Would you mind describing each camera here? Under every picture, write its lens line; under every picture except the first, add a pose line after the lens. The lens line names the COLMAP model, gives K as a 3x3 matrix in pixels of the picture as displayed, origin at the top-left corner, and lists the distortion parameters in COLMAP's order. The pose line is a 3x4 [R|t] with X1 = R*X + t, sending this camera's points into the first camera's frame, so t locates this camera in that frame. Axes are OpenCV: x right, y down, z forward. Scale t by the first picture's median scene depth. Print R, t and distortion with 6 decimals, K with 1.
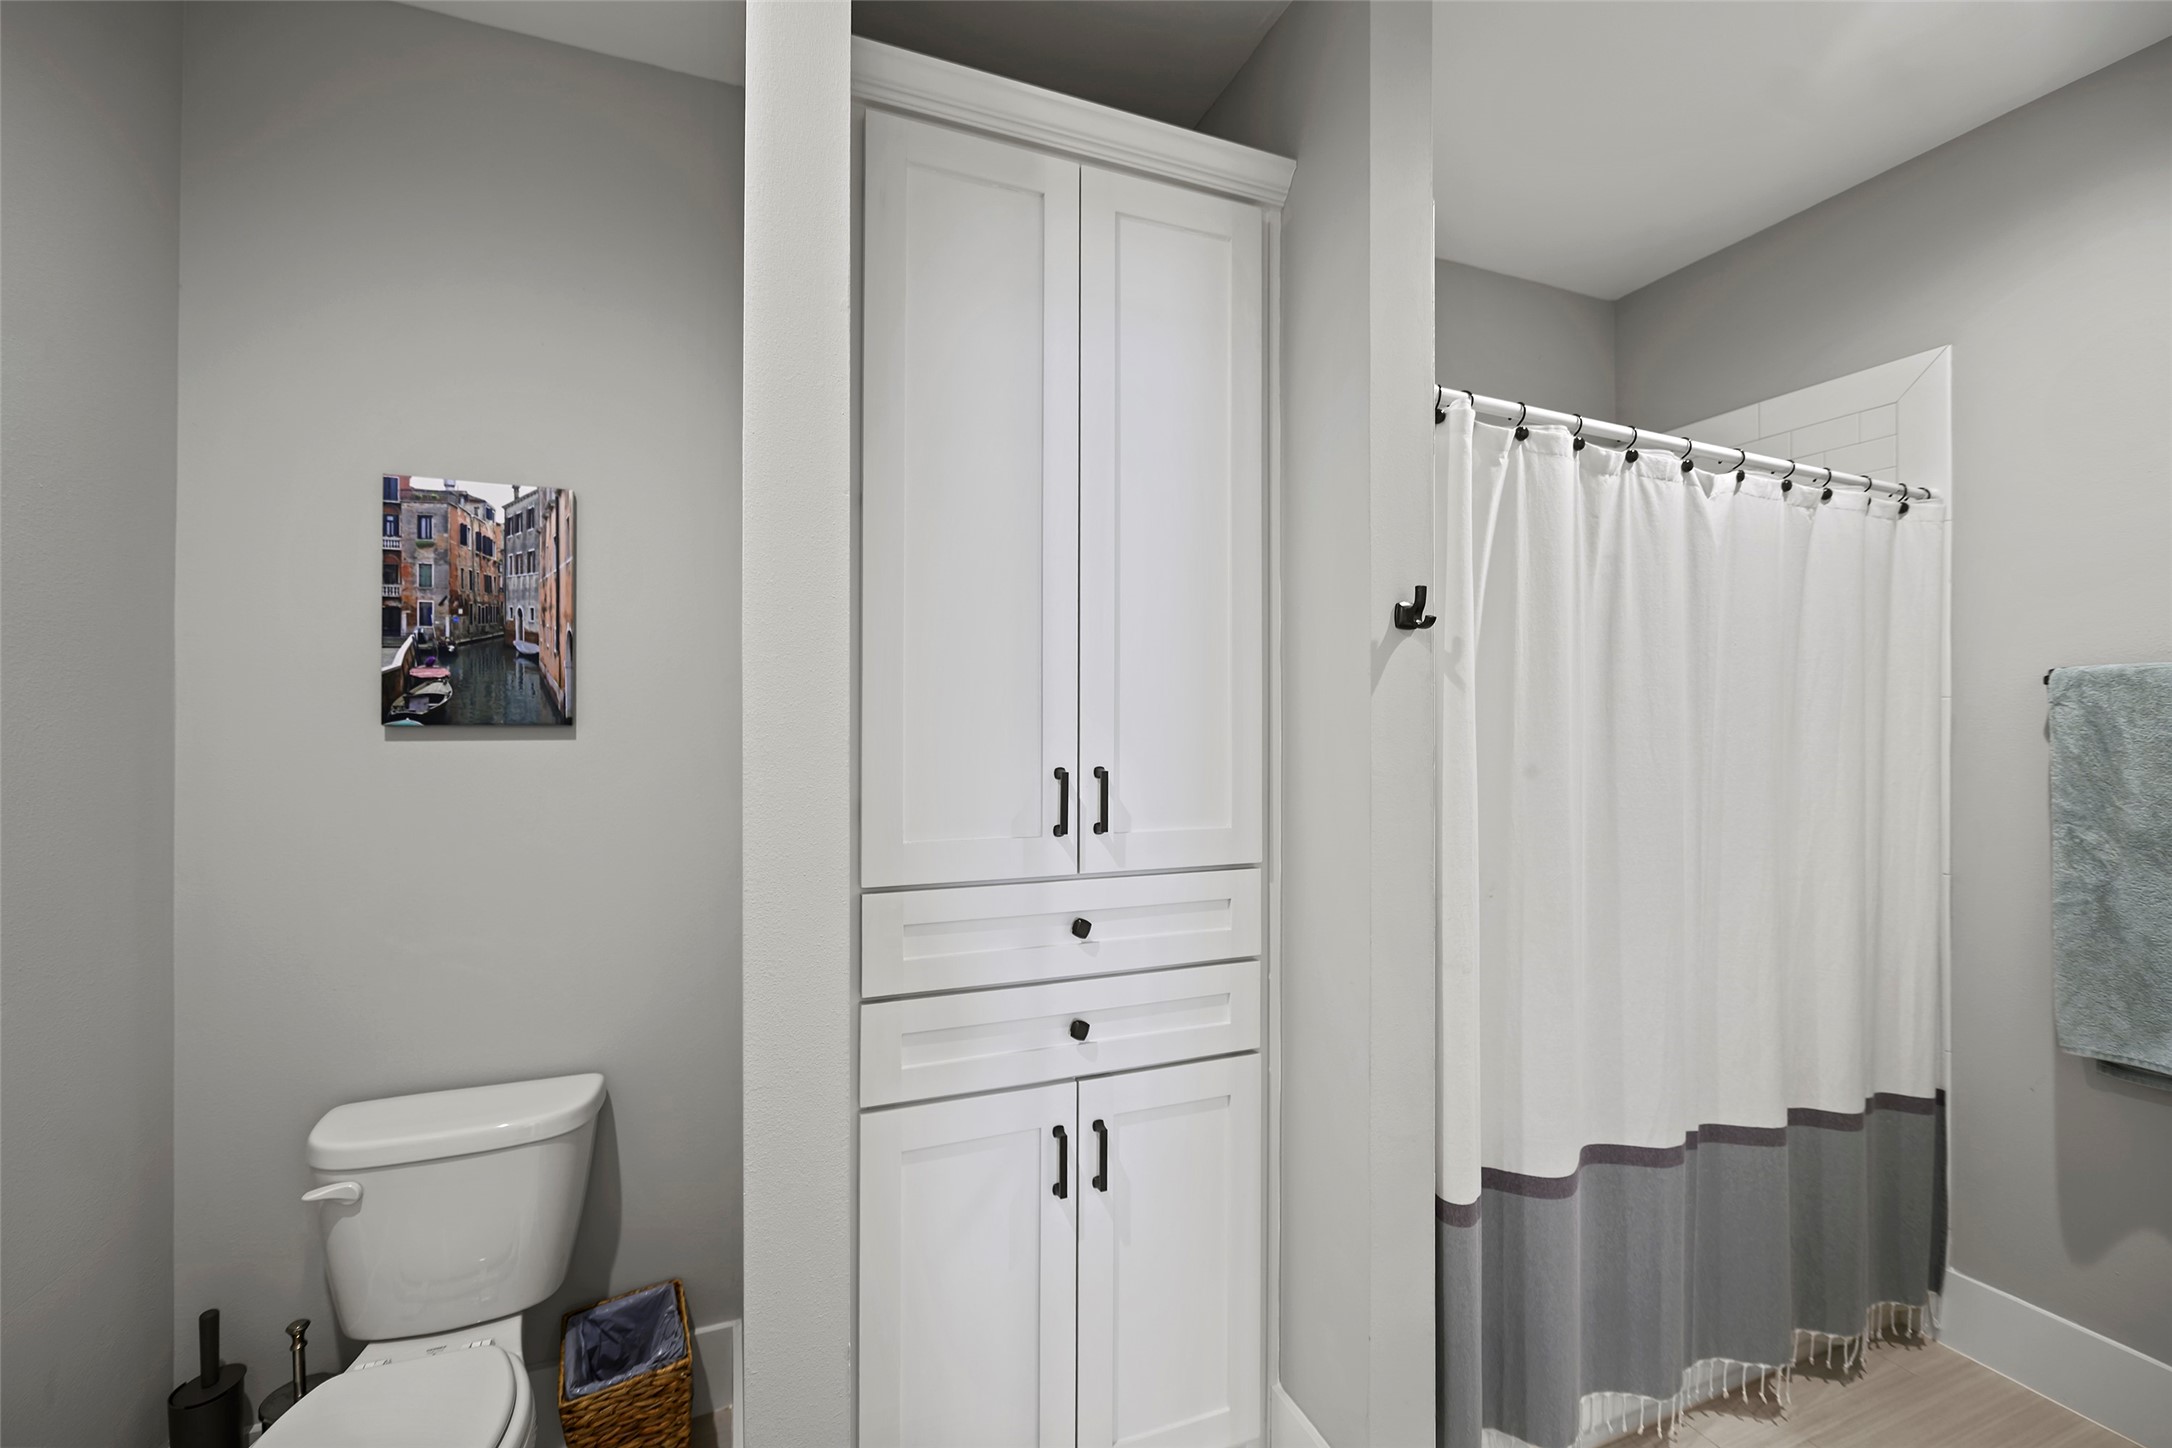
lens RADIAL K [[888.9, 0, 1077.8], [0, 888.9, 725.6], [0, 0, 1]] dist [-0.009568, 0.000559]
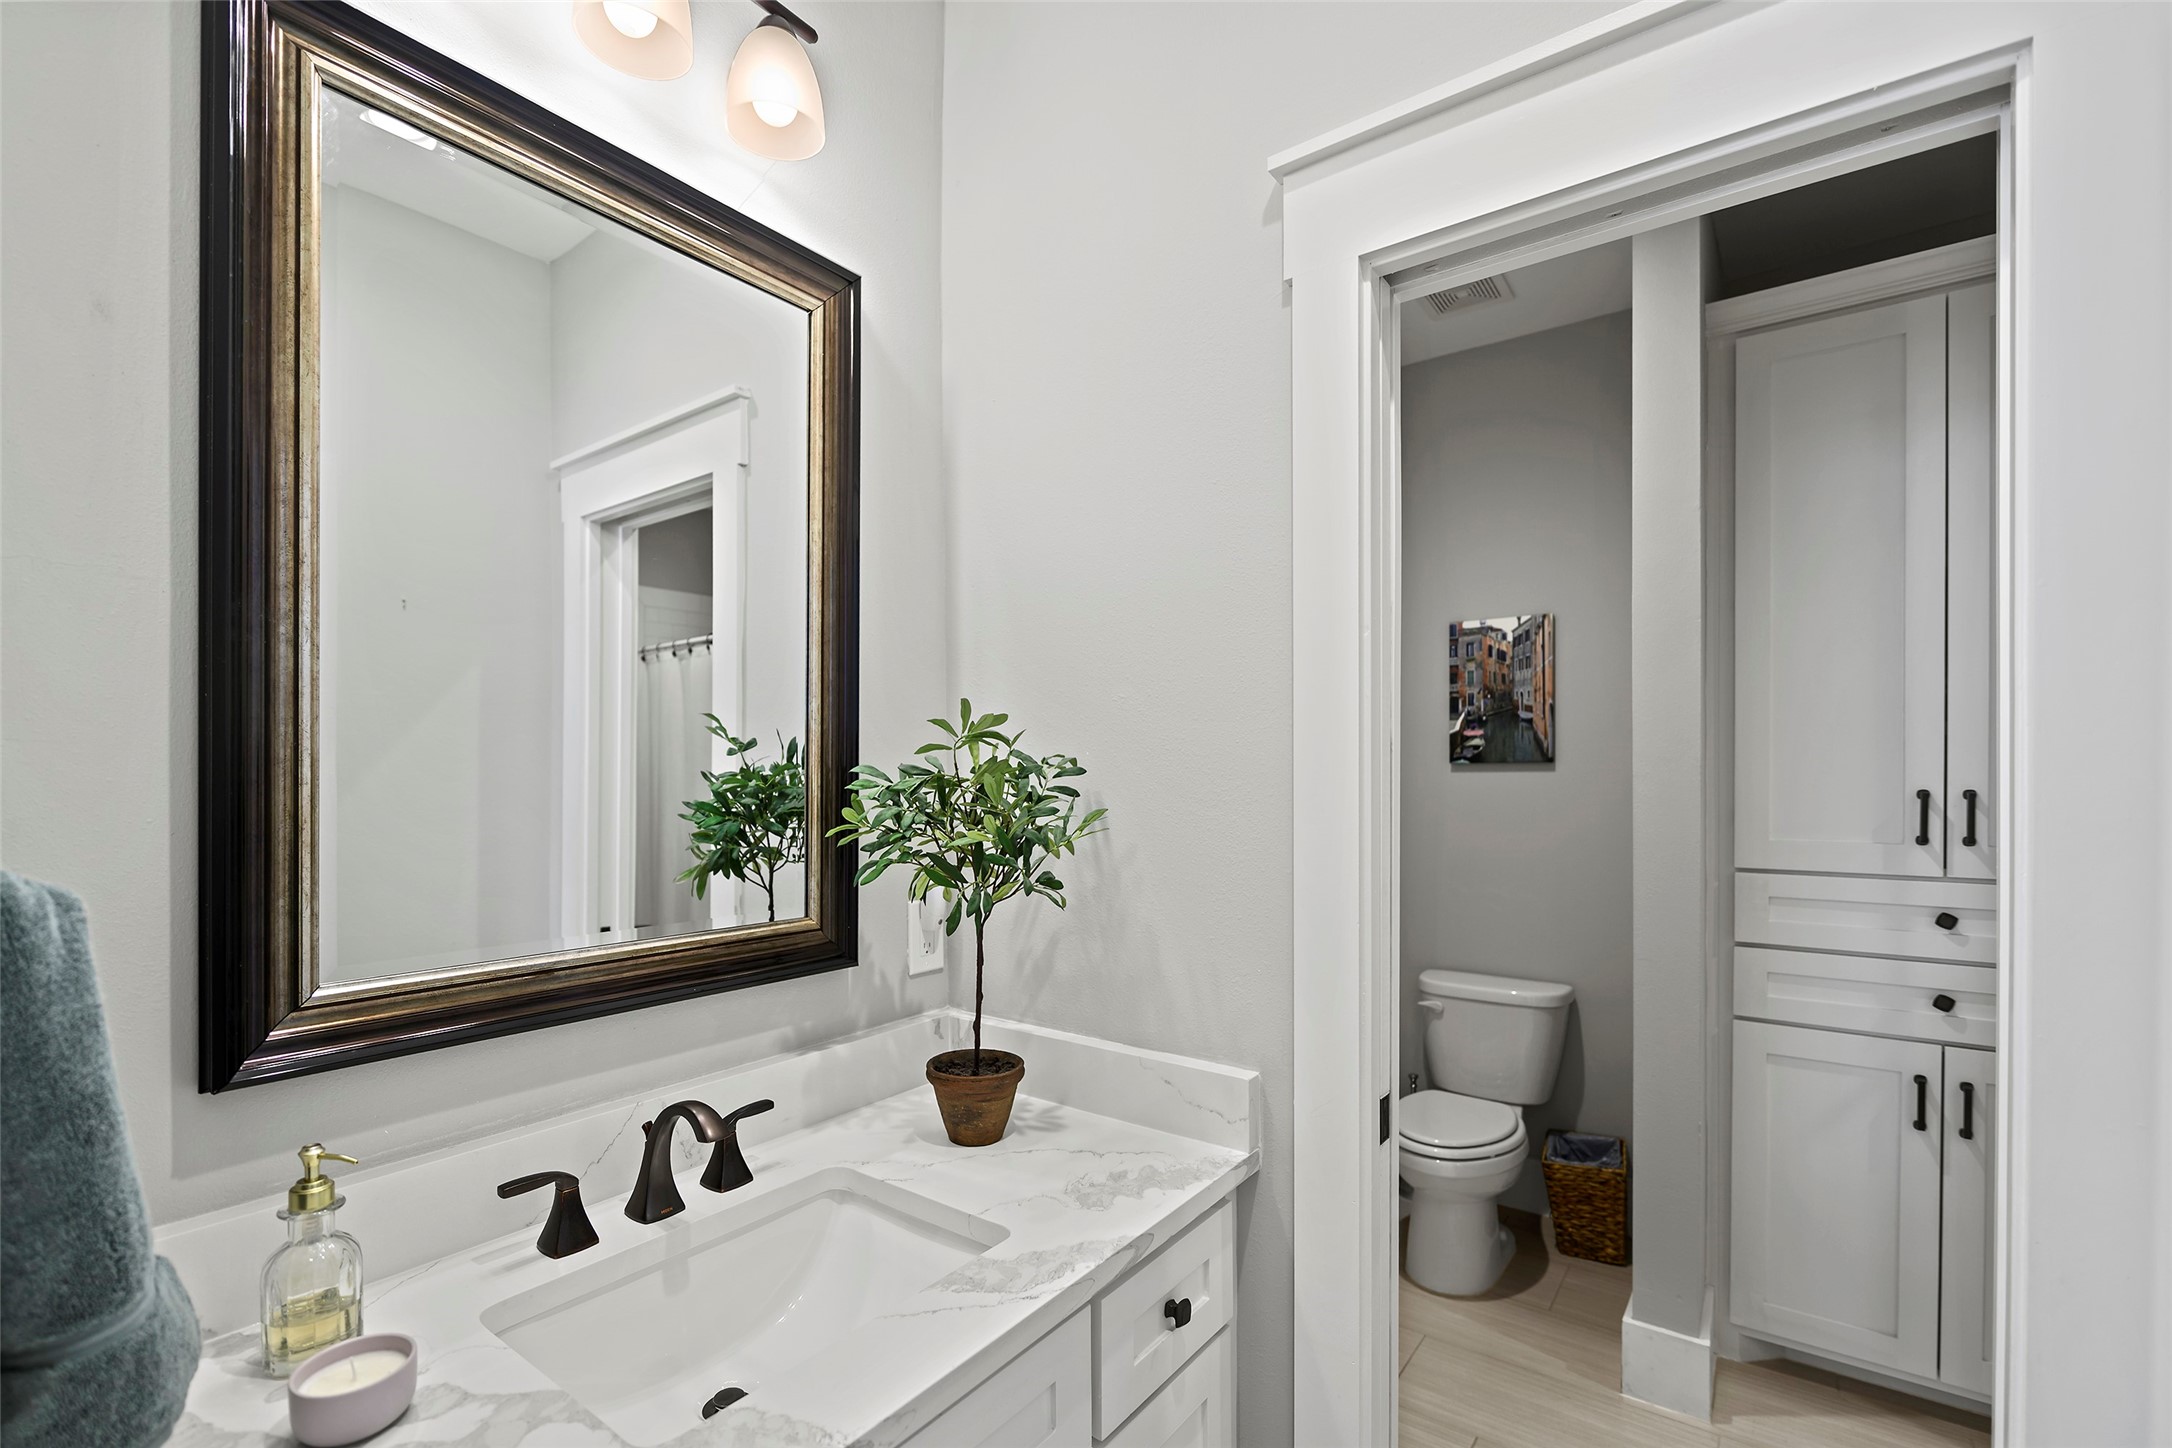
lens RADIAL K [[942.7, 0, 1082.9], [0, 942.7, 777.7], [0, 0, 1]] dist [0.003028, -0.000381]
pose [[0.531676, 0.000417, -0.846947, 0.432484], [0.005356, 0.999978, 0.003855, 0.017028], [0.846931, -0.006585, 0.531663, -0.640126]]
